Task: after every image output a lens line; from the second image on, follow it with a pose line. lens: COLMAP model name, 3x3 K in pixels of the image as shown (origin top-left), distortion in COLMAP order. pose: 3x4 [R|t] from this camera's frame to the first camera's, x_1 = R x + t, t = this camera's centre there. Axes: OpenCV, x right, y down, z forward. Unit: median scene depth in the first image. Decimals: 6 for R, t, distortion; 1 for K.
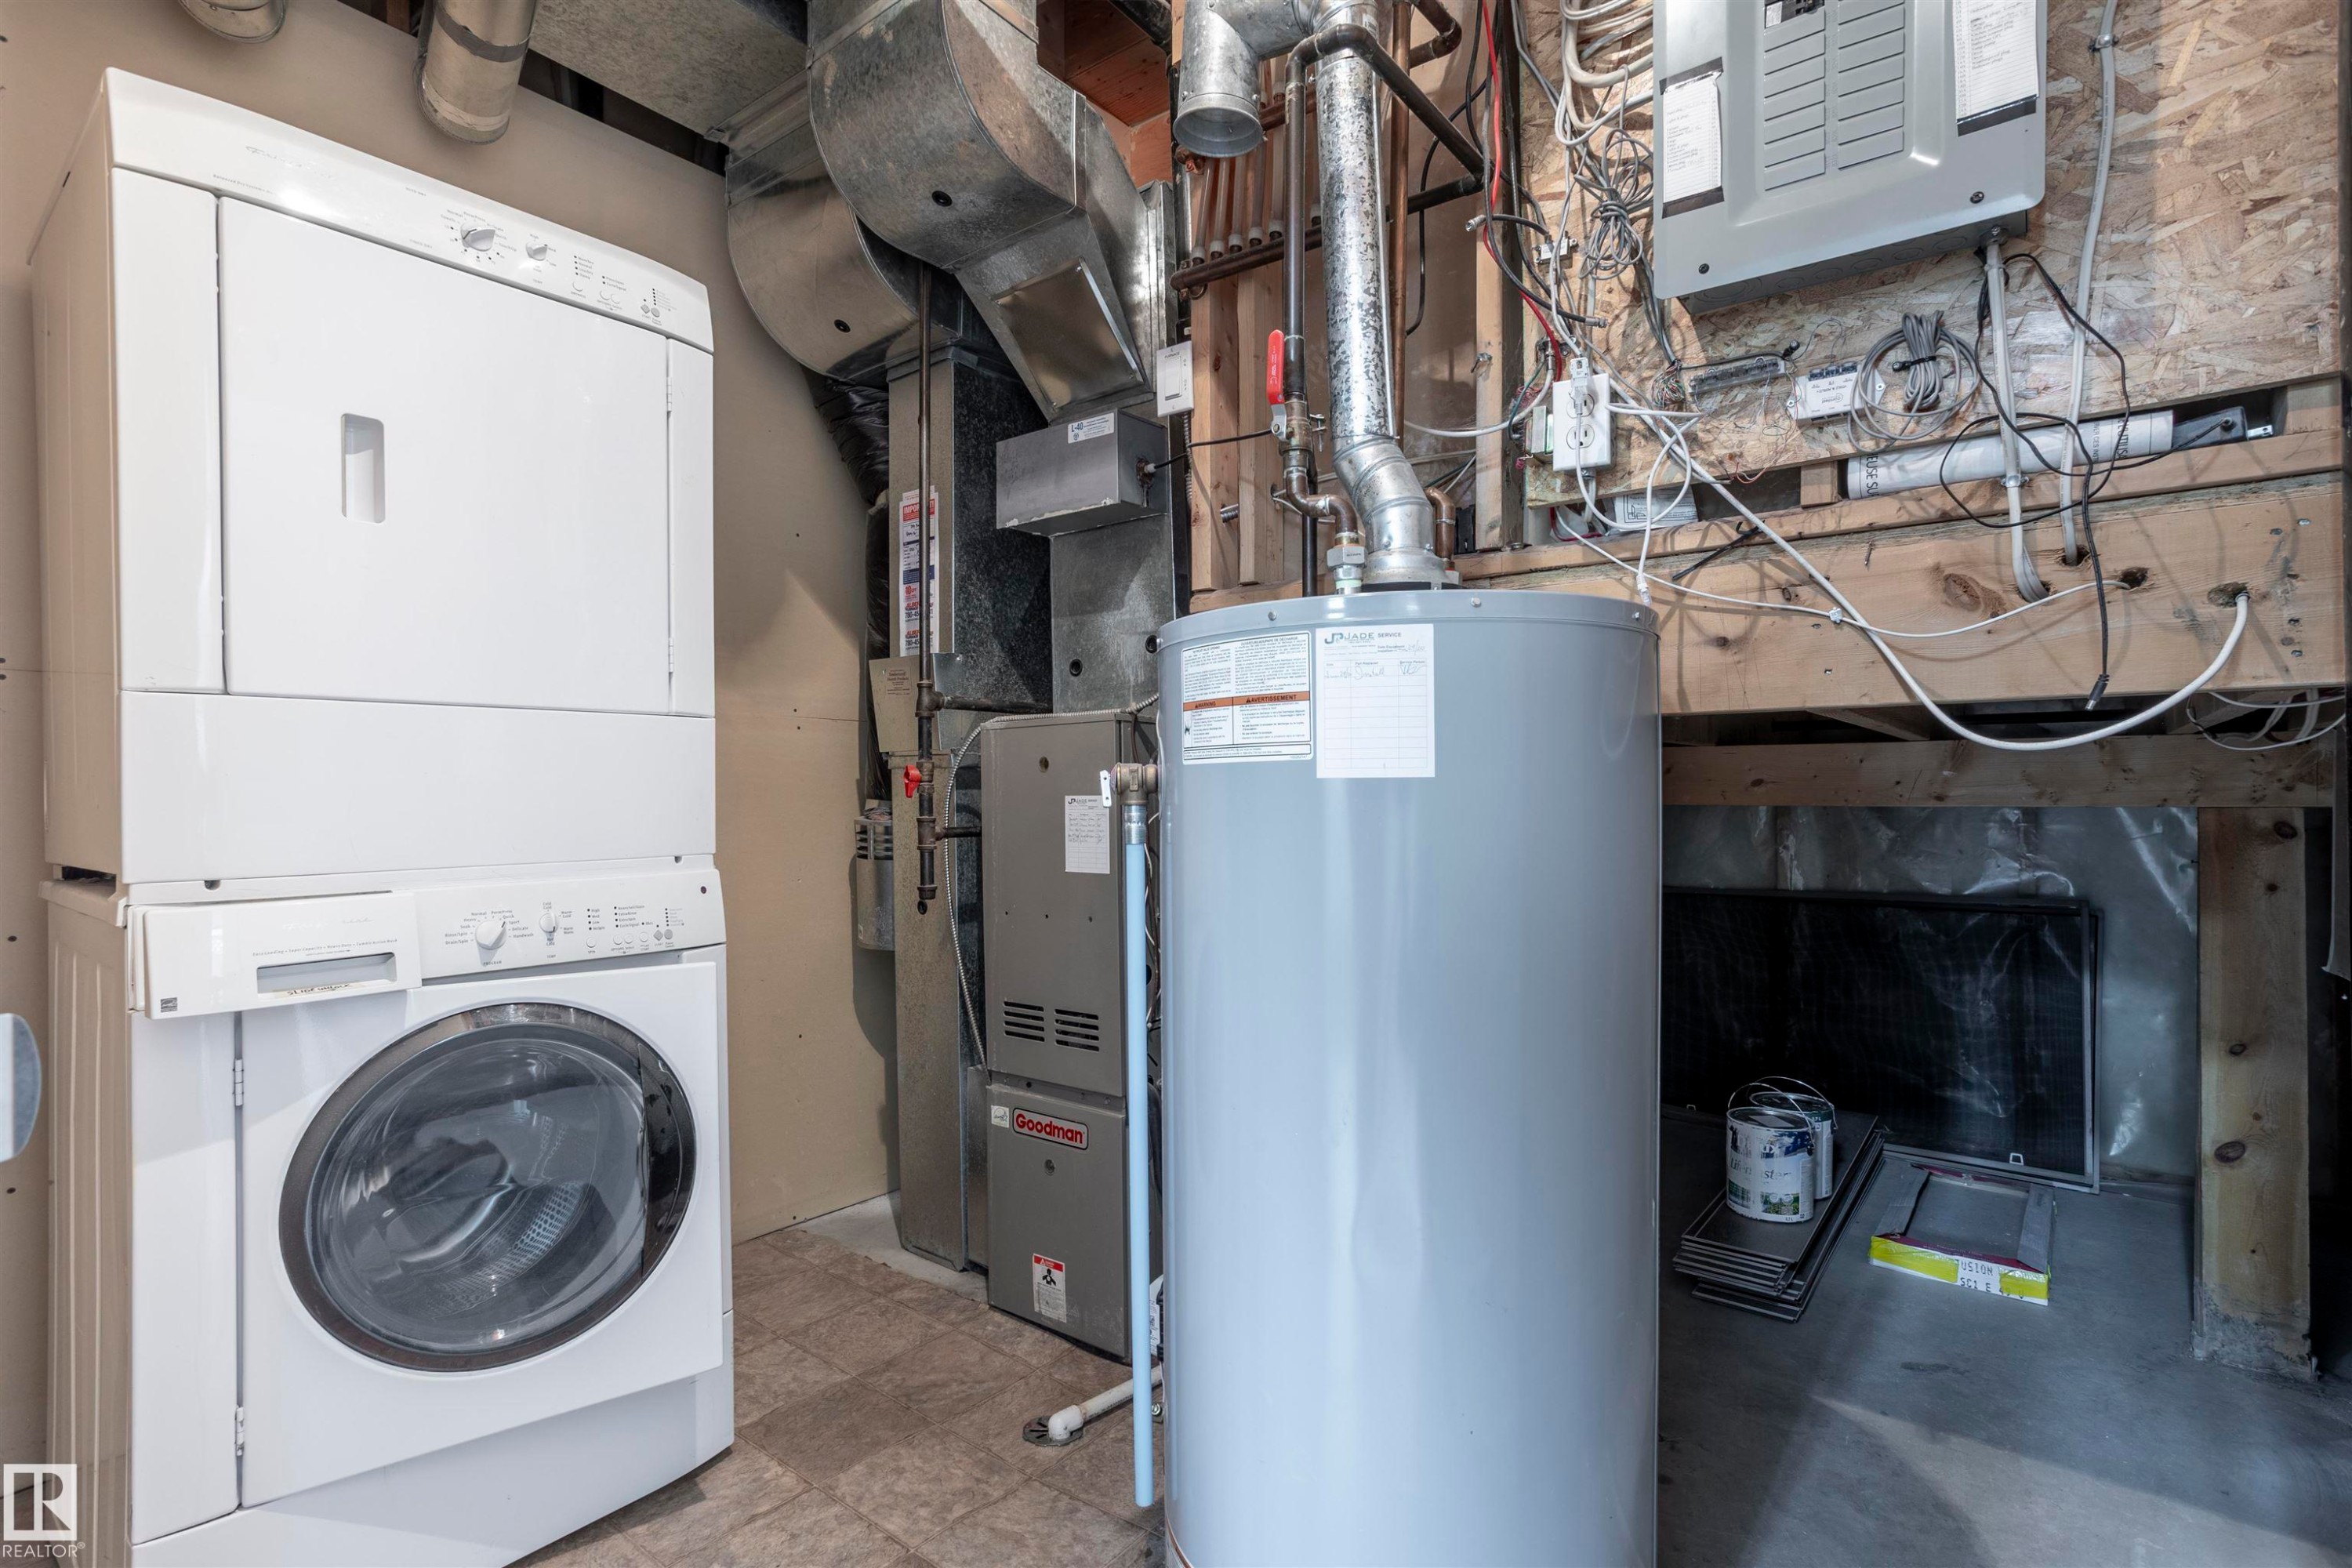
lens RADIAL K [[1133.7, 0, 1187.6], [0, 1133.7, 790.3], [0, 0, 1]] dist [-0.056501, 0.035395]
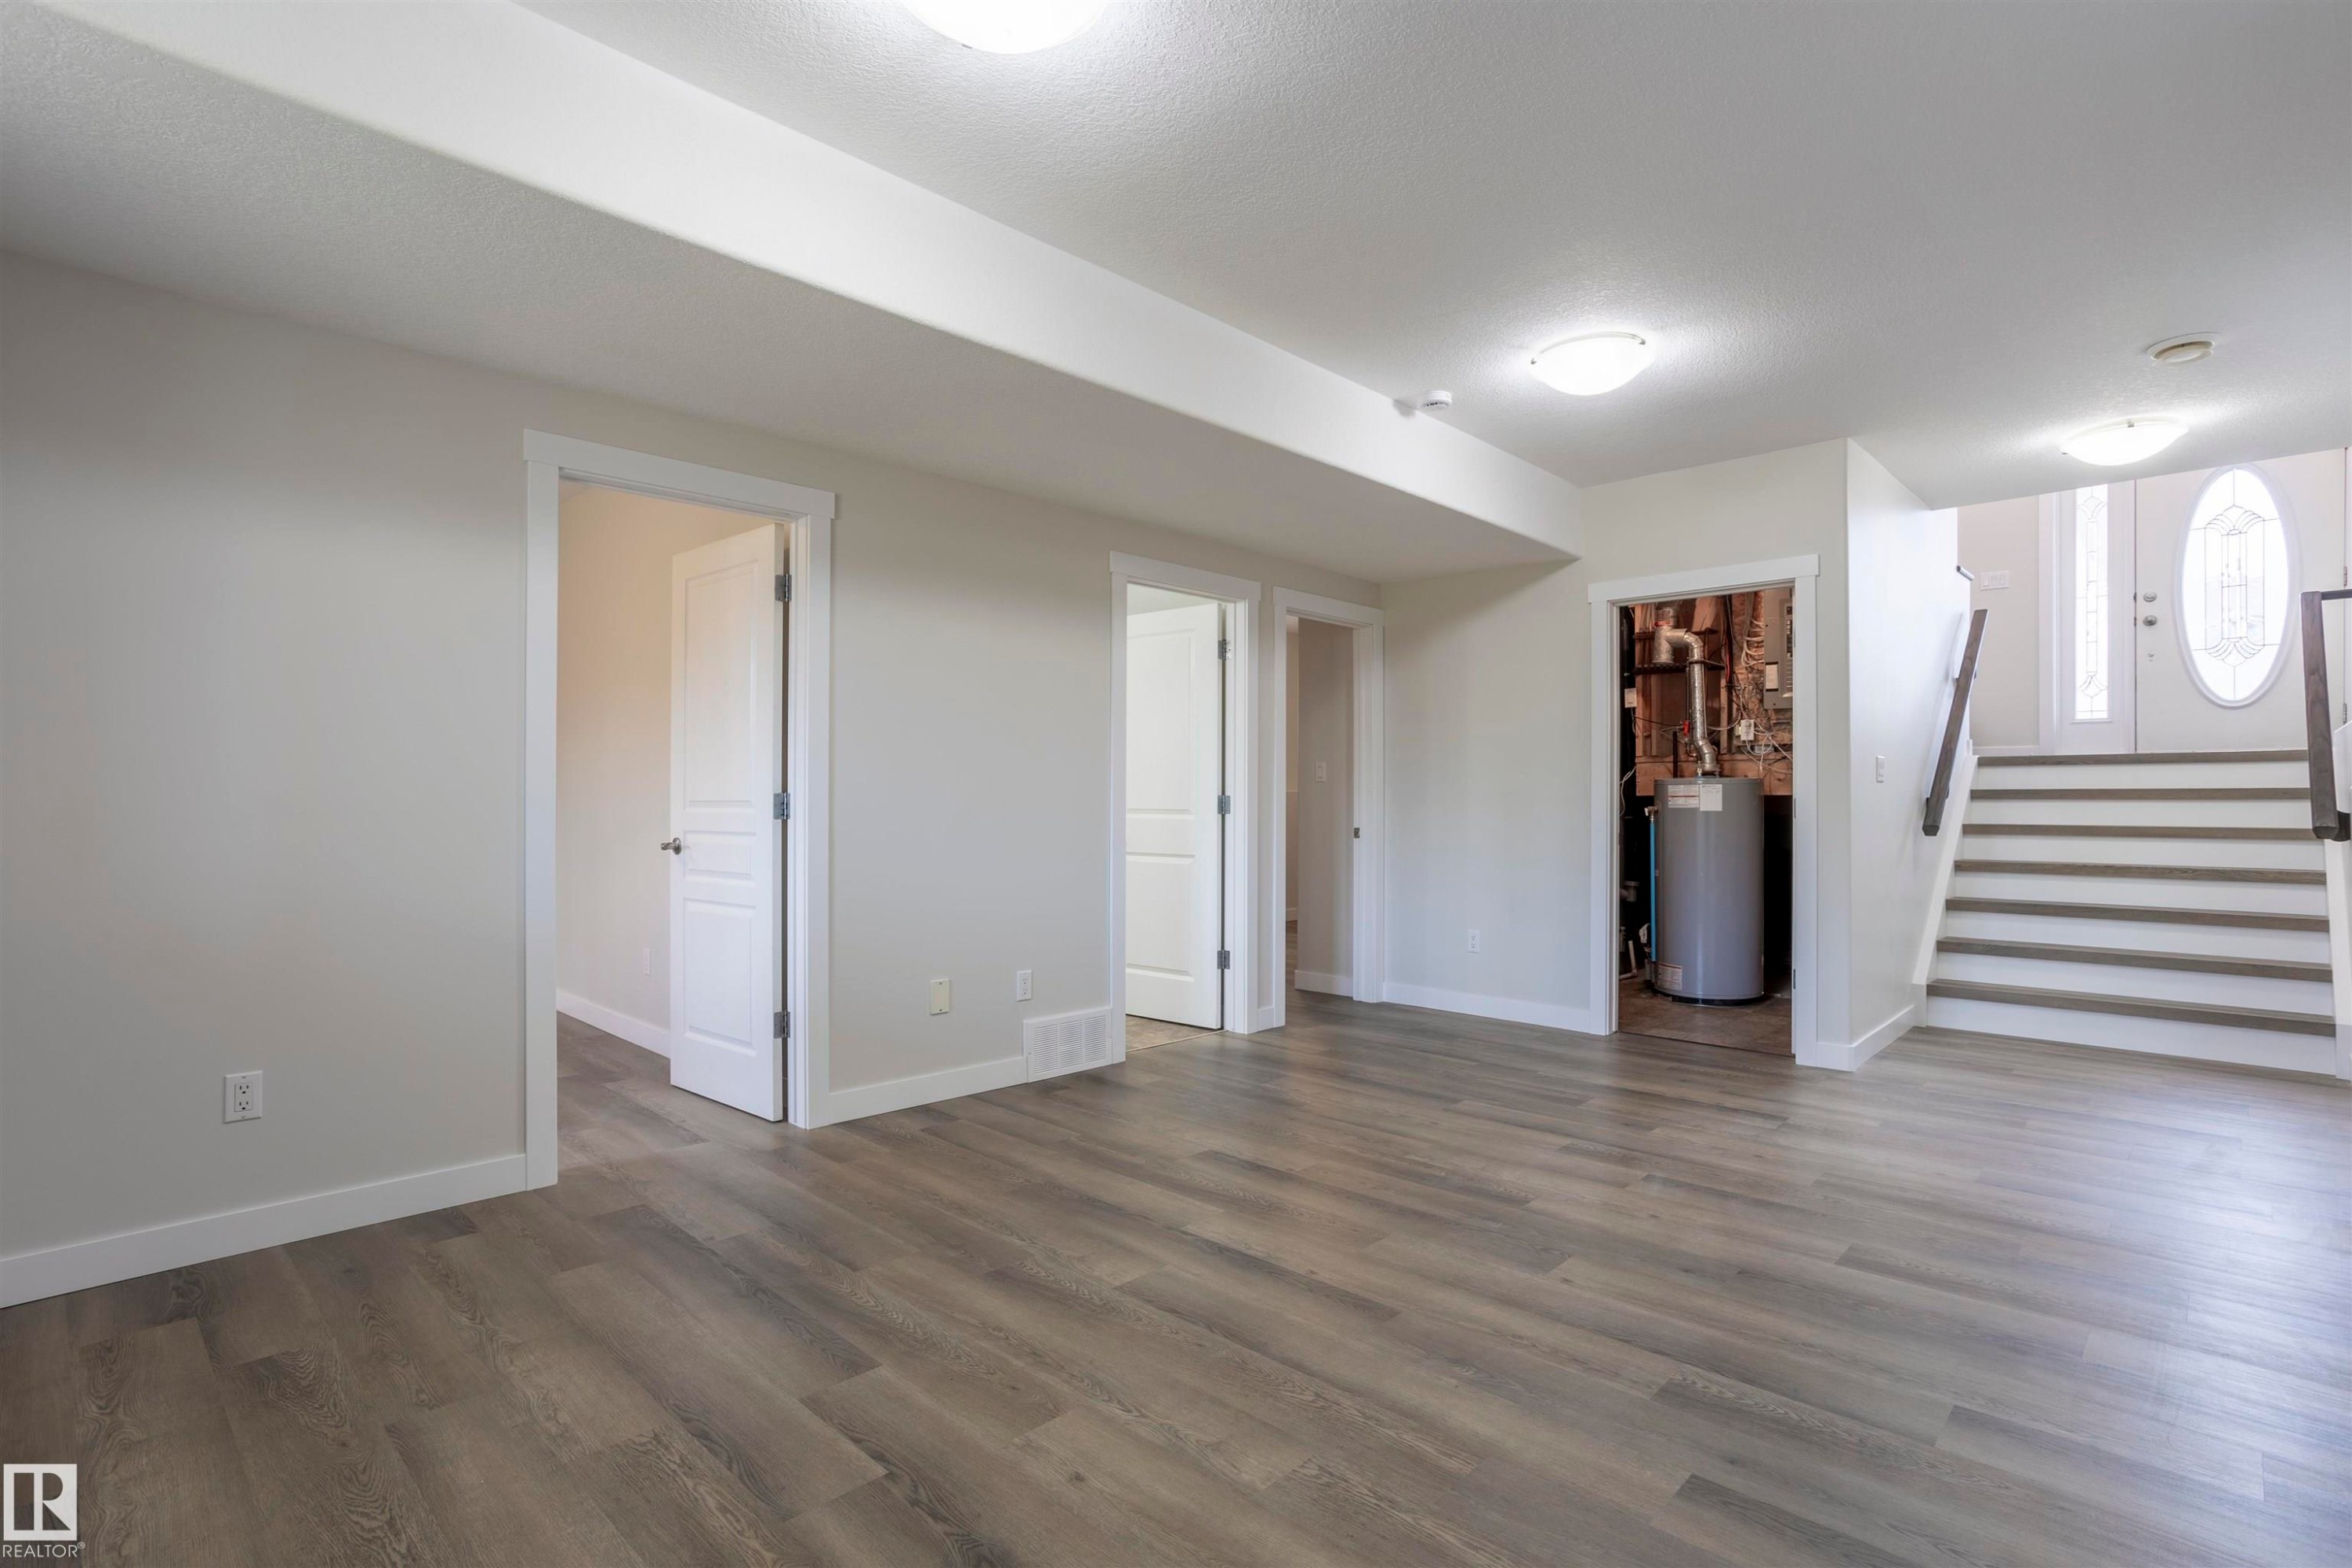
lens RADIAL K [[1133.7, 0, 1187.6], [0, 1133.7, 790.3], [0, 0, 1]] dist [-0.056501, 0.035395]
pose [[0.993878, 0.006138, -0.110311, -1.404019], [-0.006841, 0.999959, -0.005997, -0.047746], [0.110269, 0.006715, 0.993879, -3.770463]]
